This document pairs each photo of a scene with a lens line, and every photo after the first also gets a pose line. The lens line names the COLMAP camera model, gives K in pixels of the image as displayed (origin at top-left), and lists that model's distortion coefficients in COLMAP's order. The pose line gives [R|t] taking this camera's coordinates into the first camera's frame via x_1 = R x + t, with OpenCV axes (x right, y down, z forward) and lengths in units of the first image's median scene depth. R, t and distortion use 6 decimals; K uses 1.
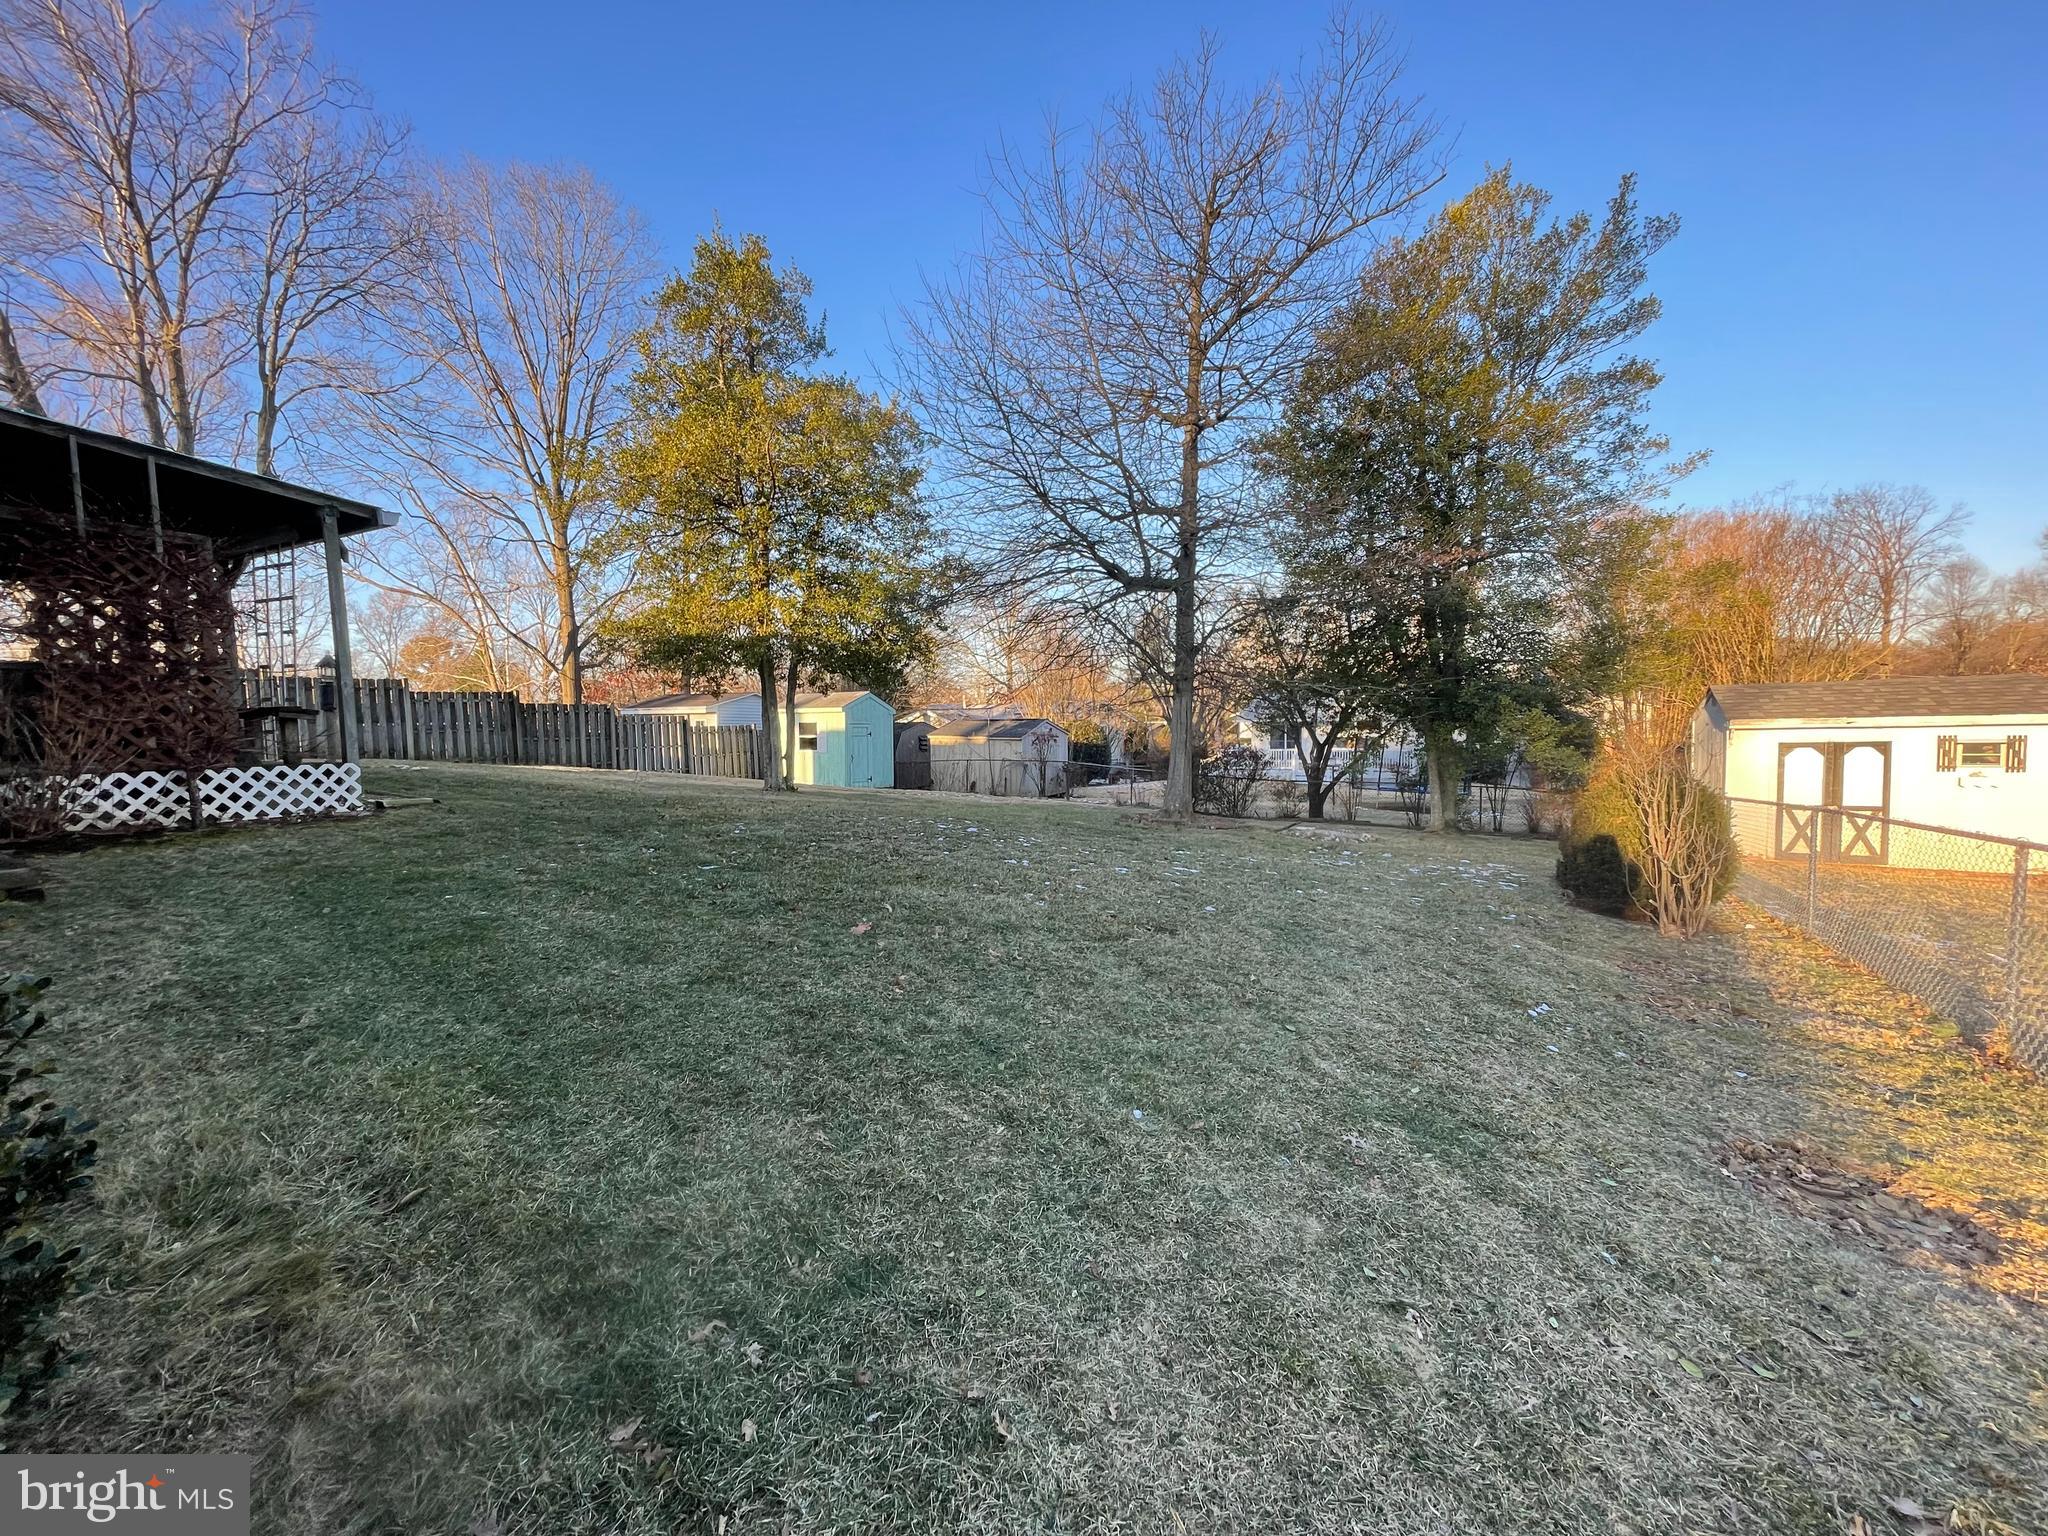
lens RADIAL K [[807.9, 0, 1024.0], [0, 807.9, 768.0], [0, 0, 1]] dist [0.006281, -0.004746]
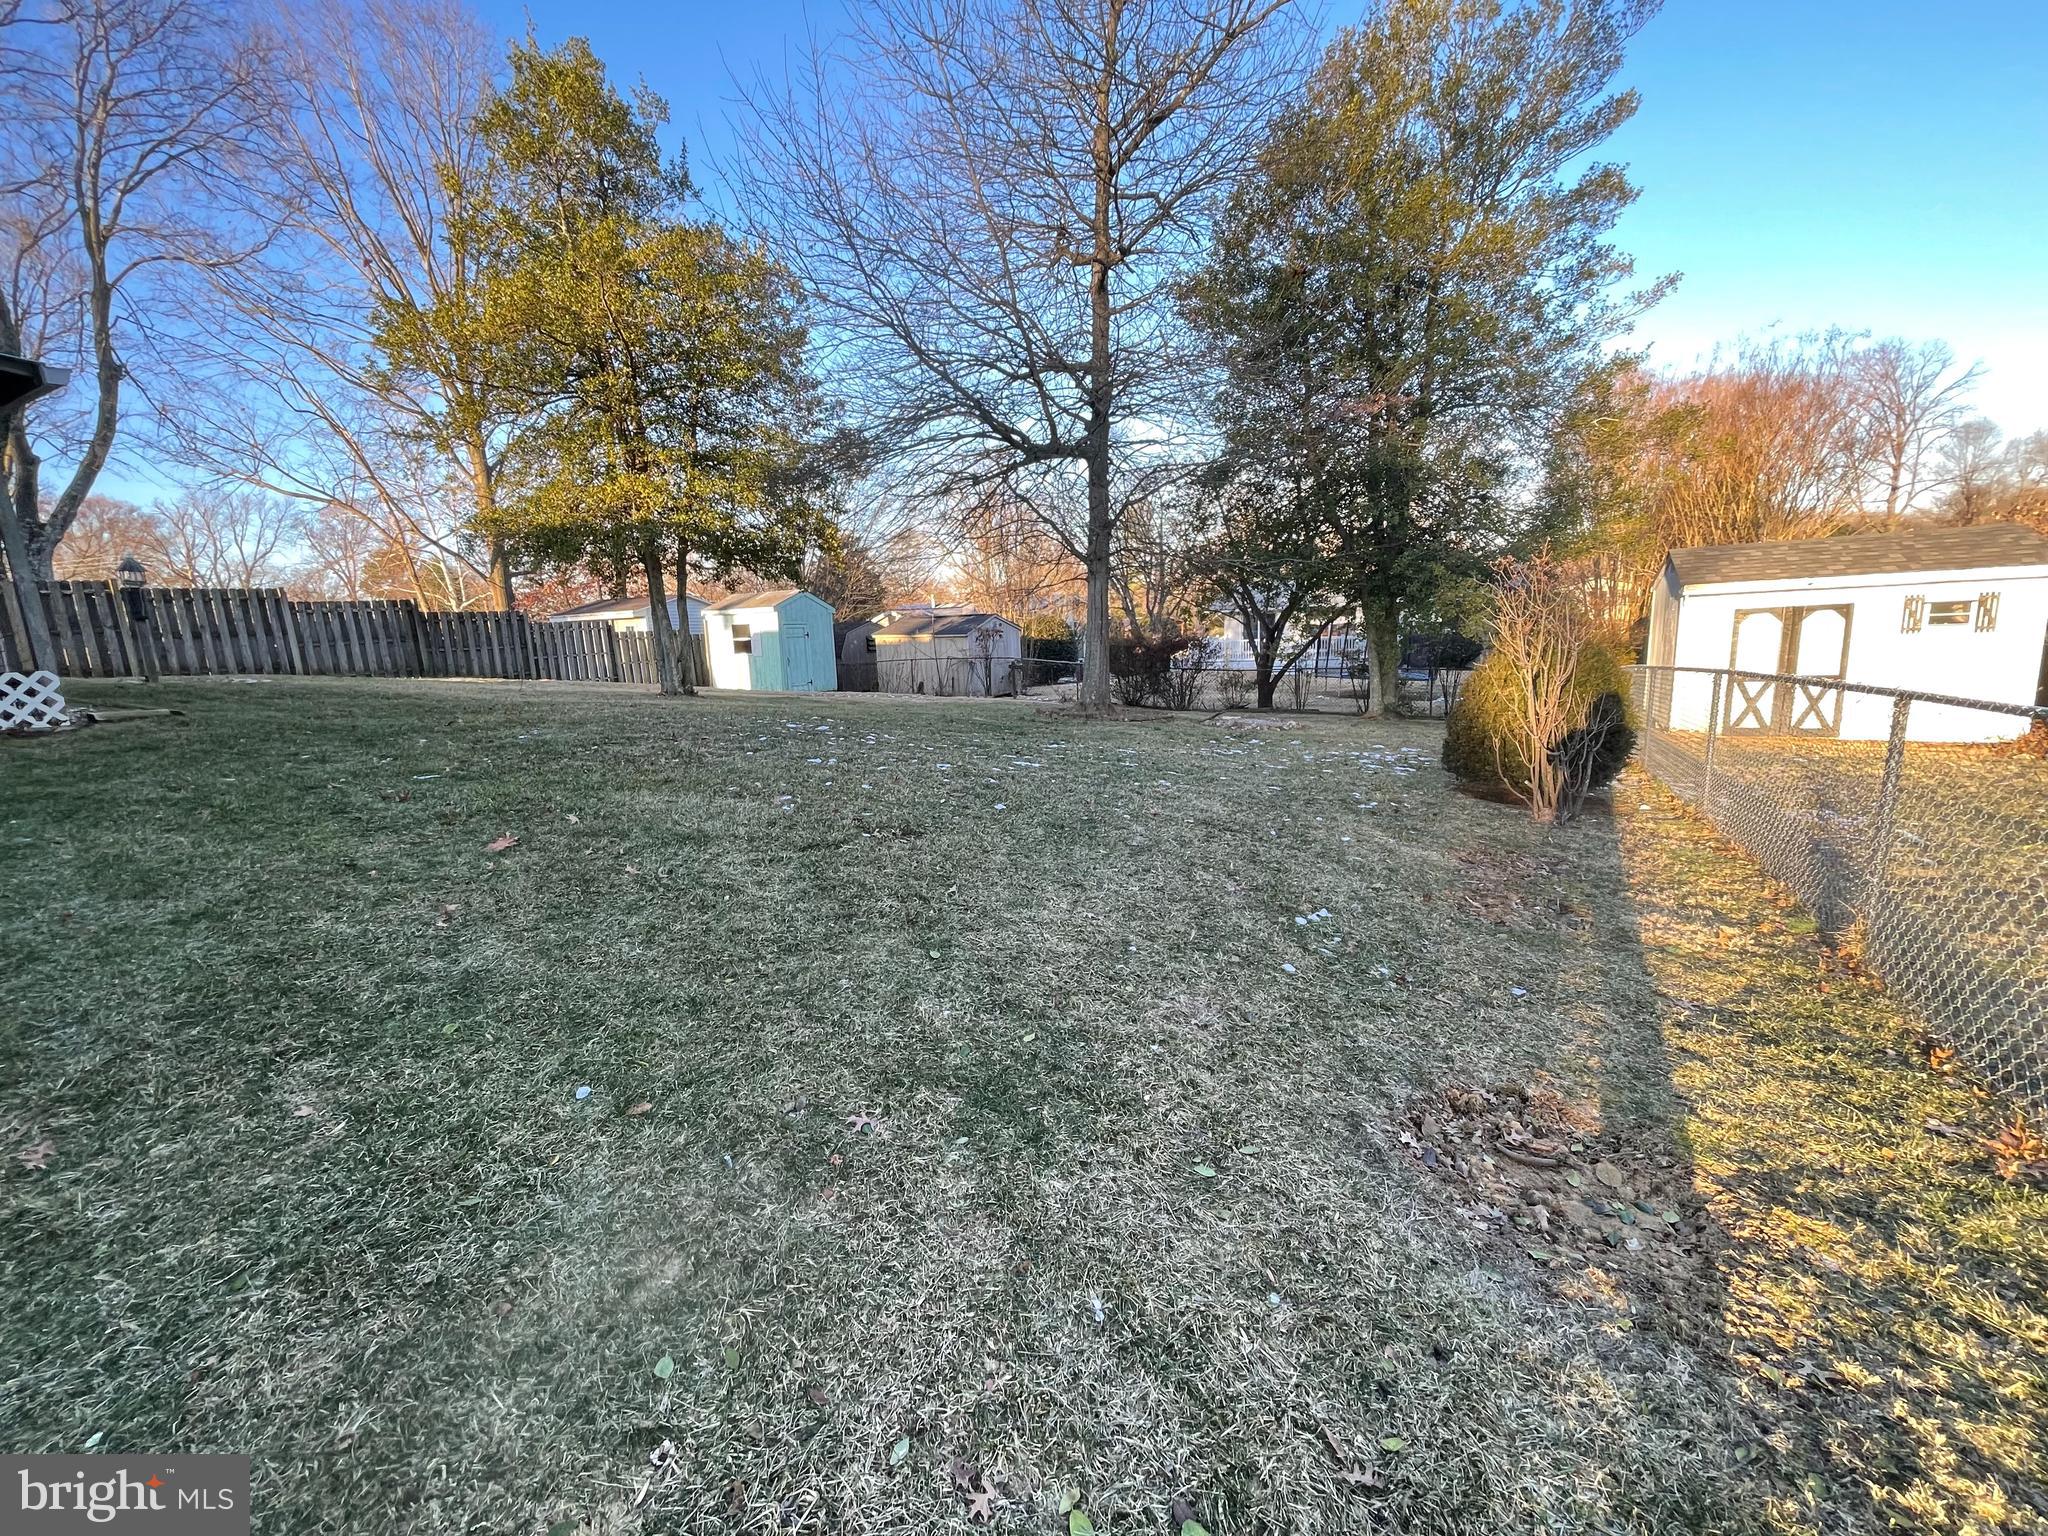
lens RADIAL K [[807.9, 0, 1024.0], [0, 807.9, 768.0], [0, 0, 1]] dist [0.006281, -0.004746]
pose [[0.999527, -0.030700, 0.002066, 0.103657], [0.030230, 0.992306, 0.120060, 0.012241], [-0.005736, -0.119941, 0.992764, 0.059775]]
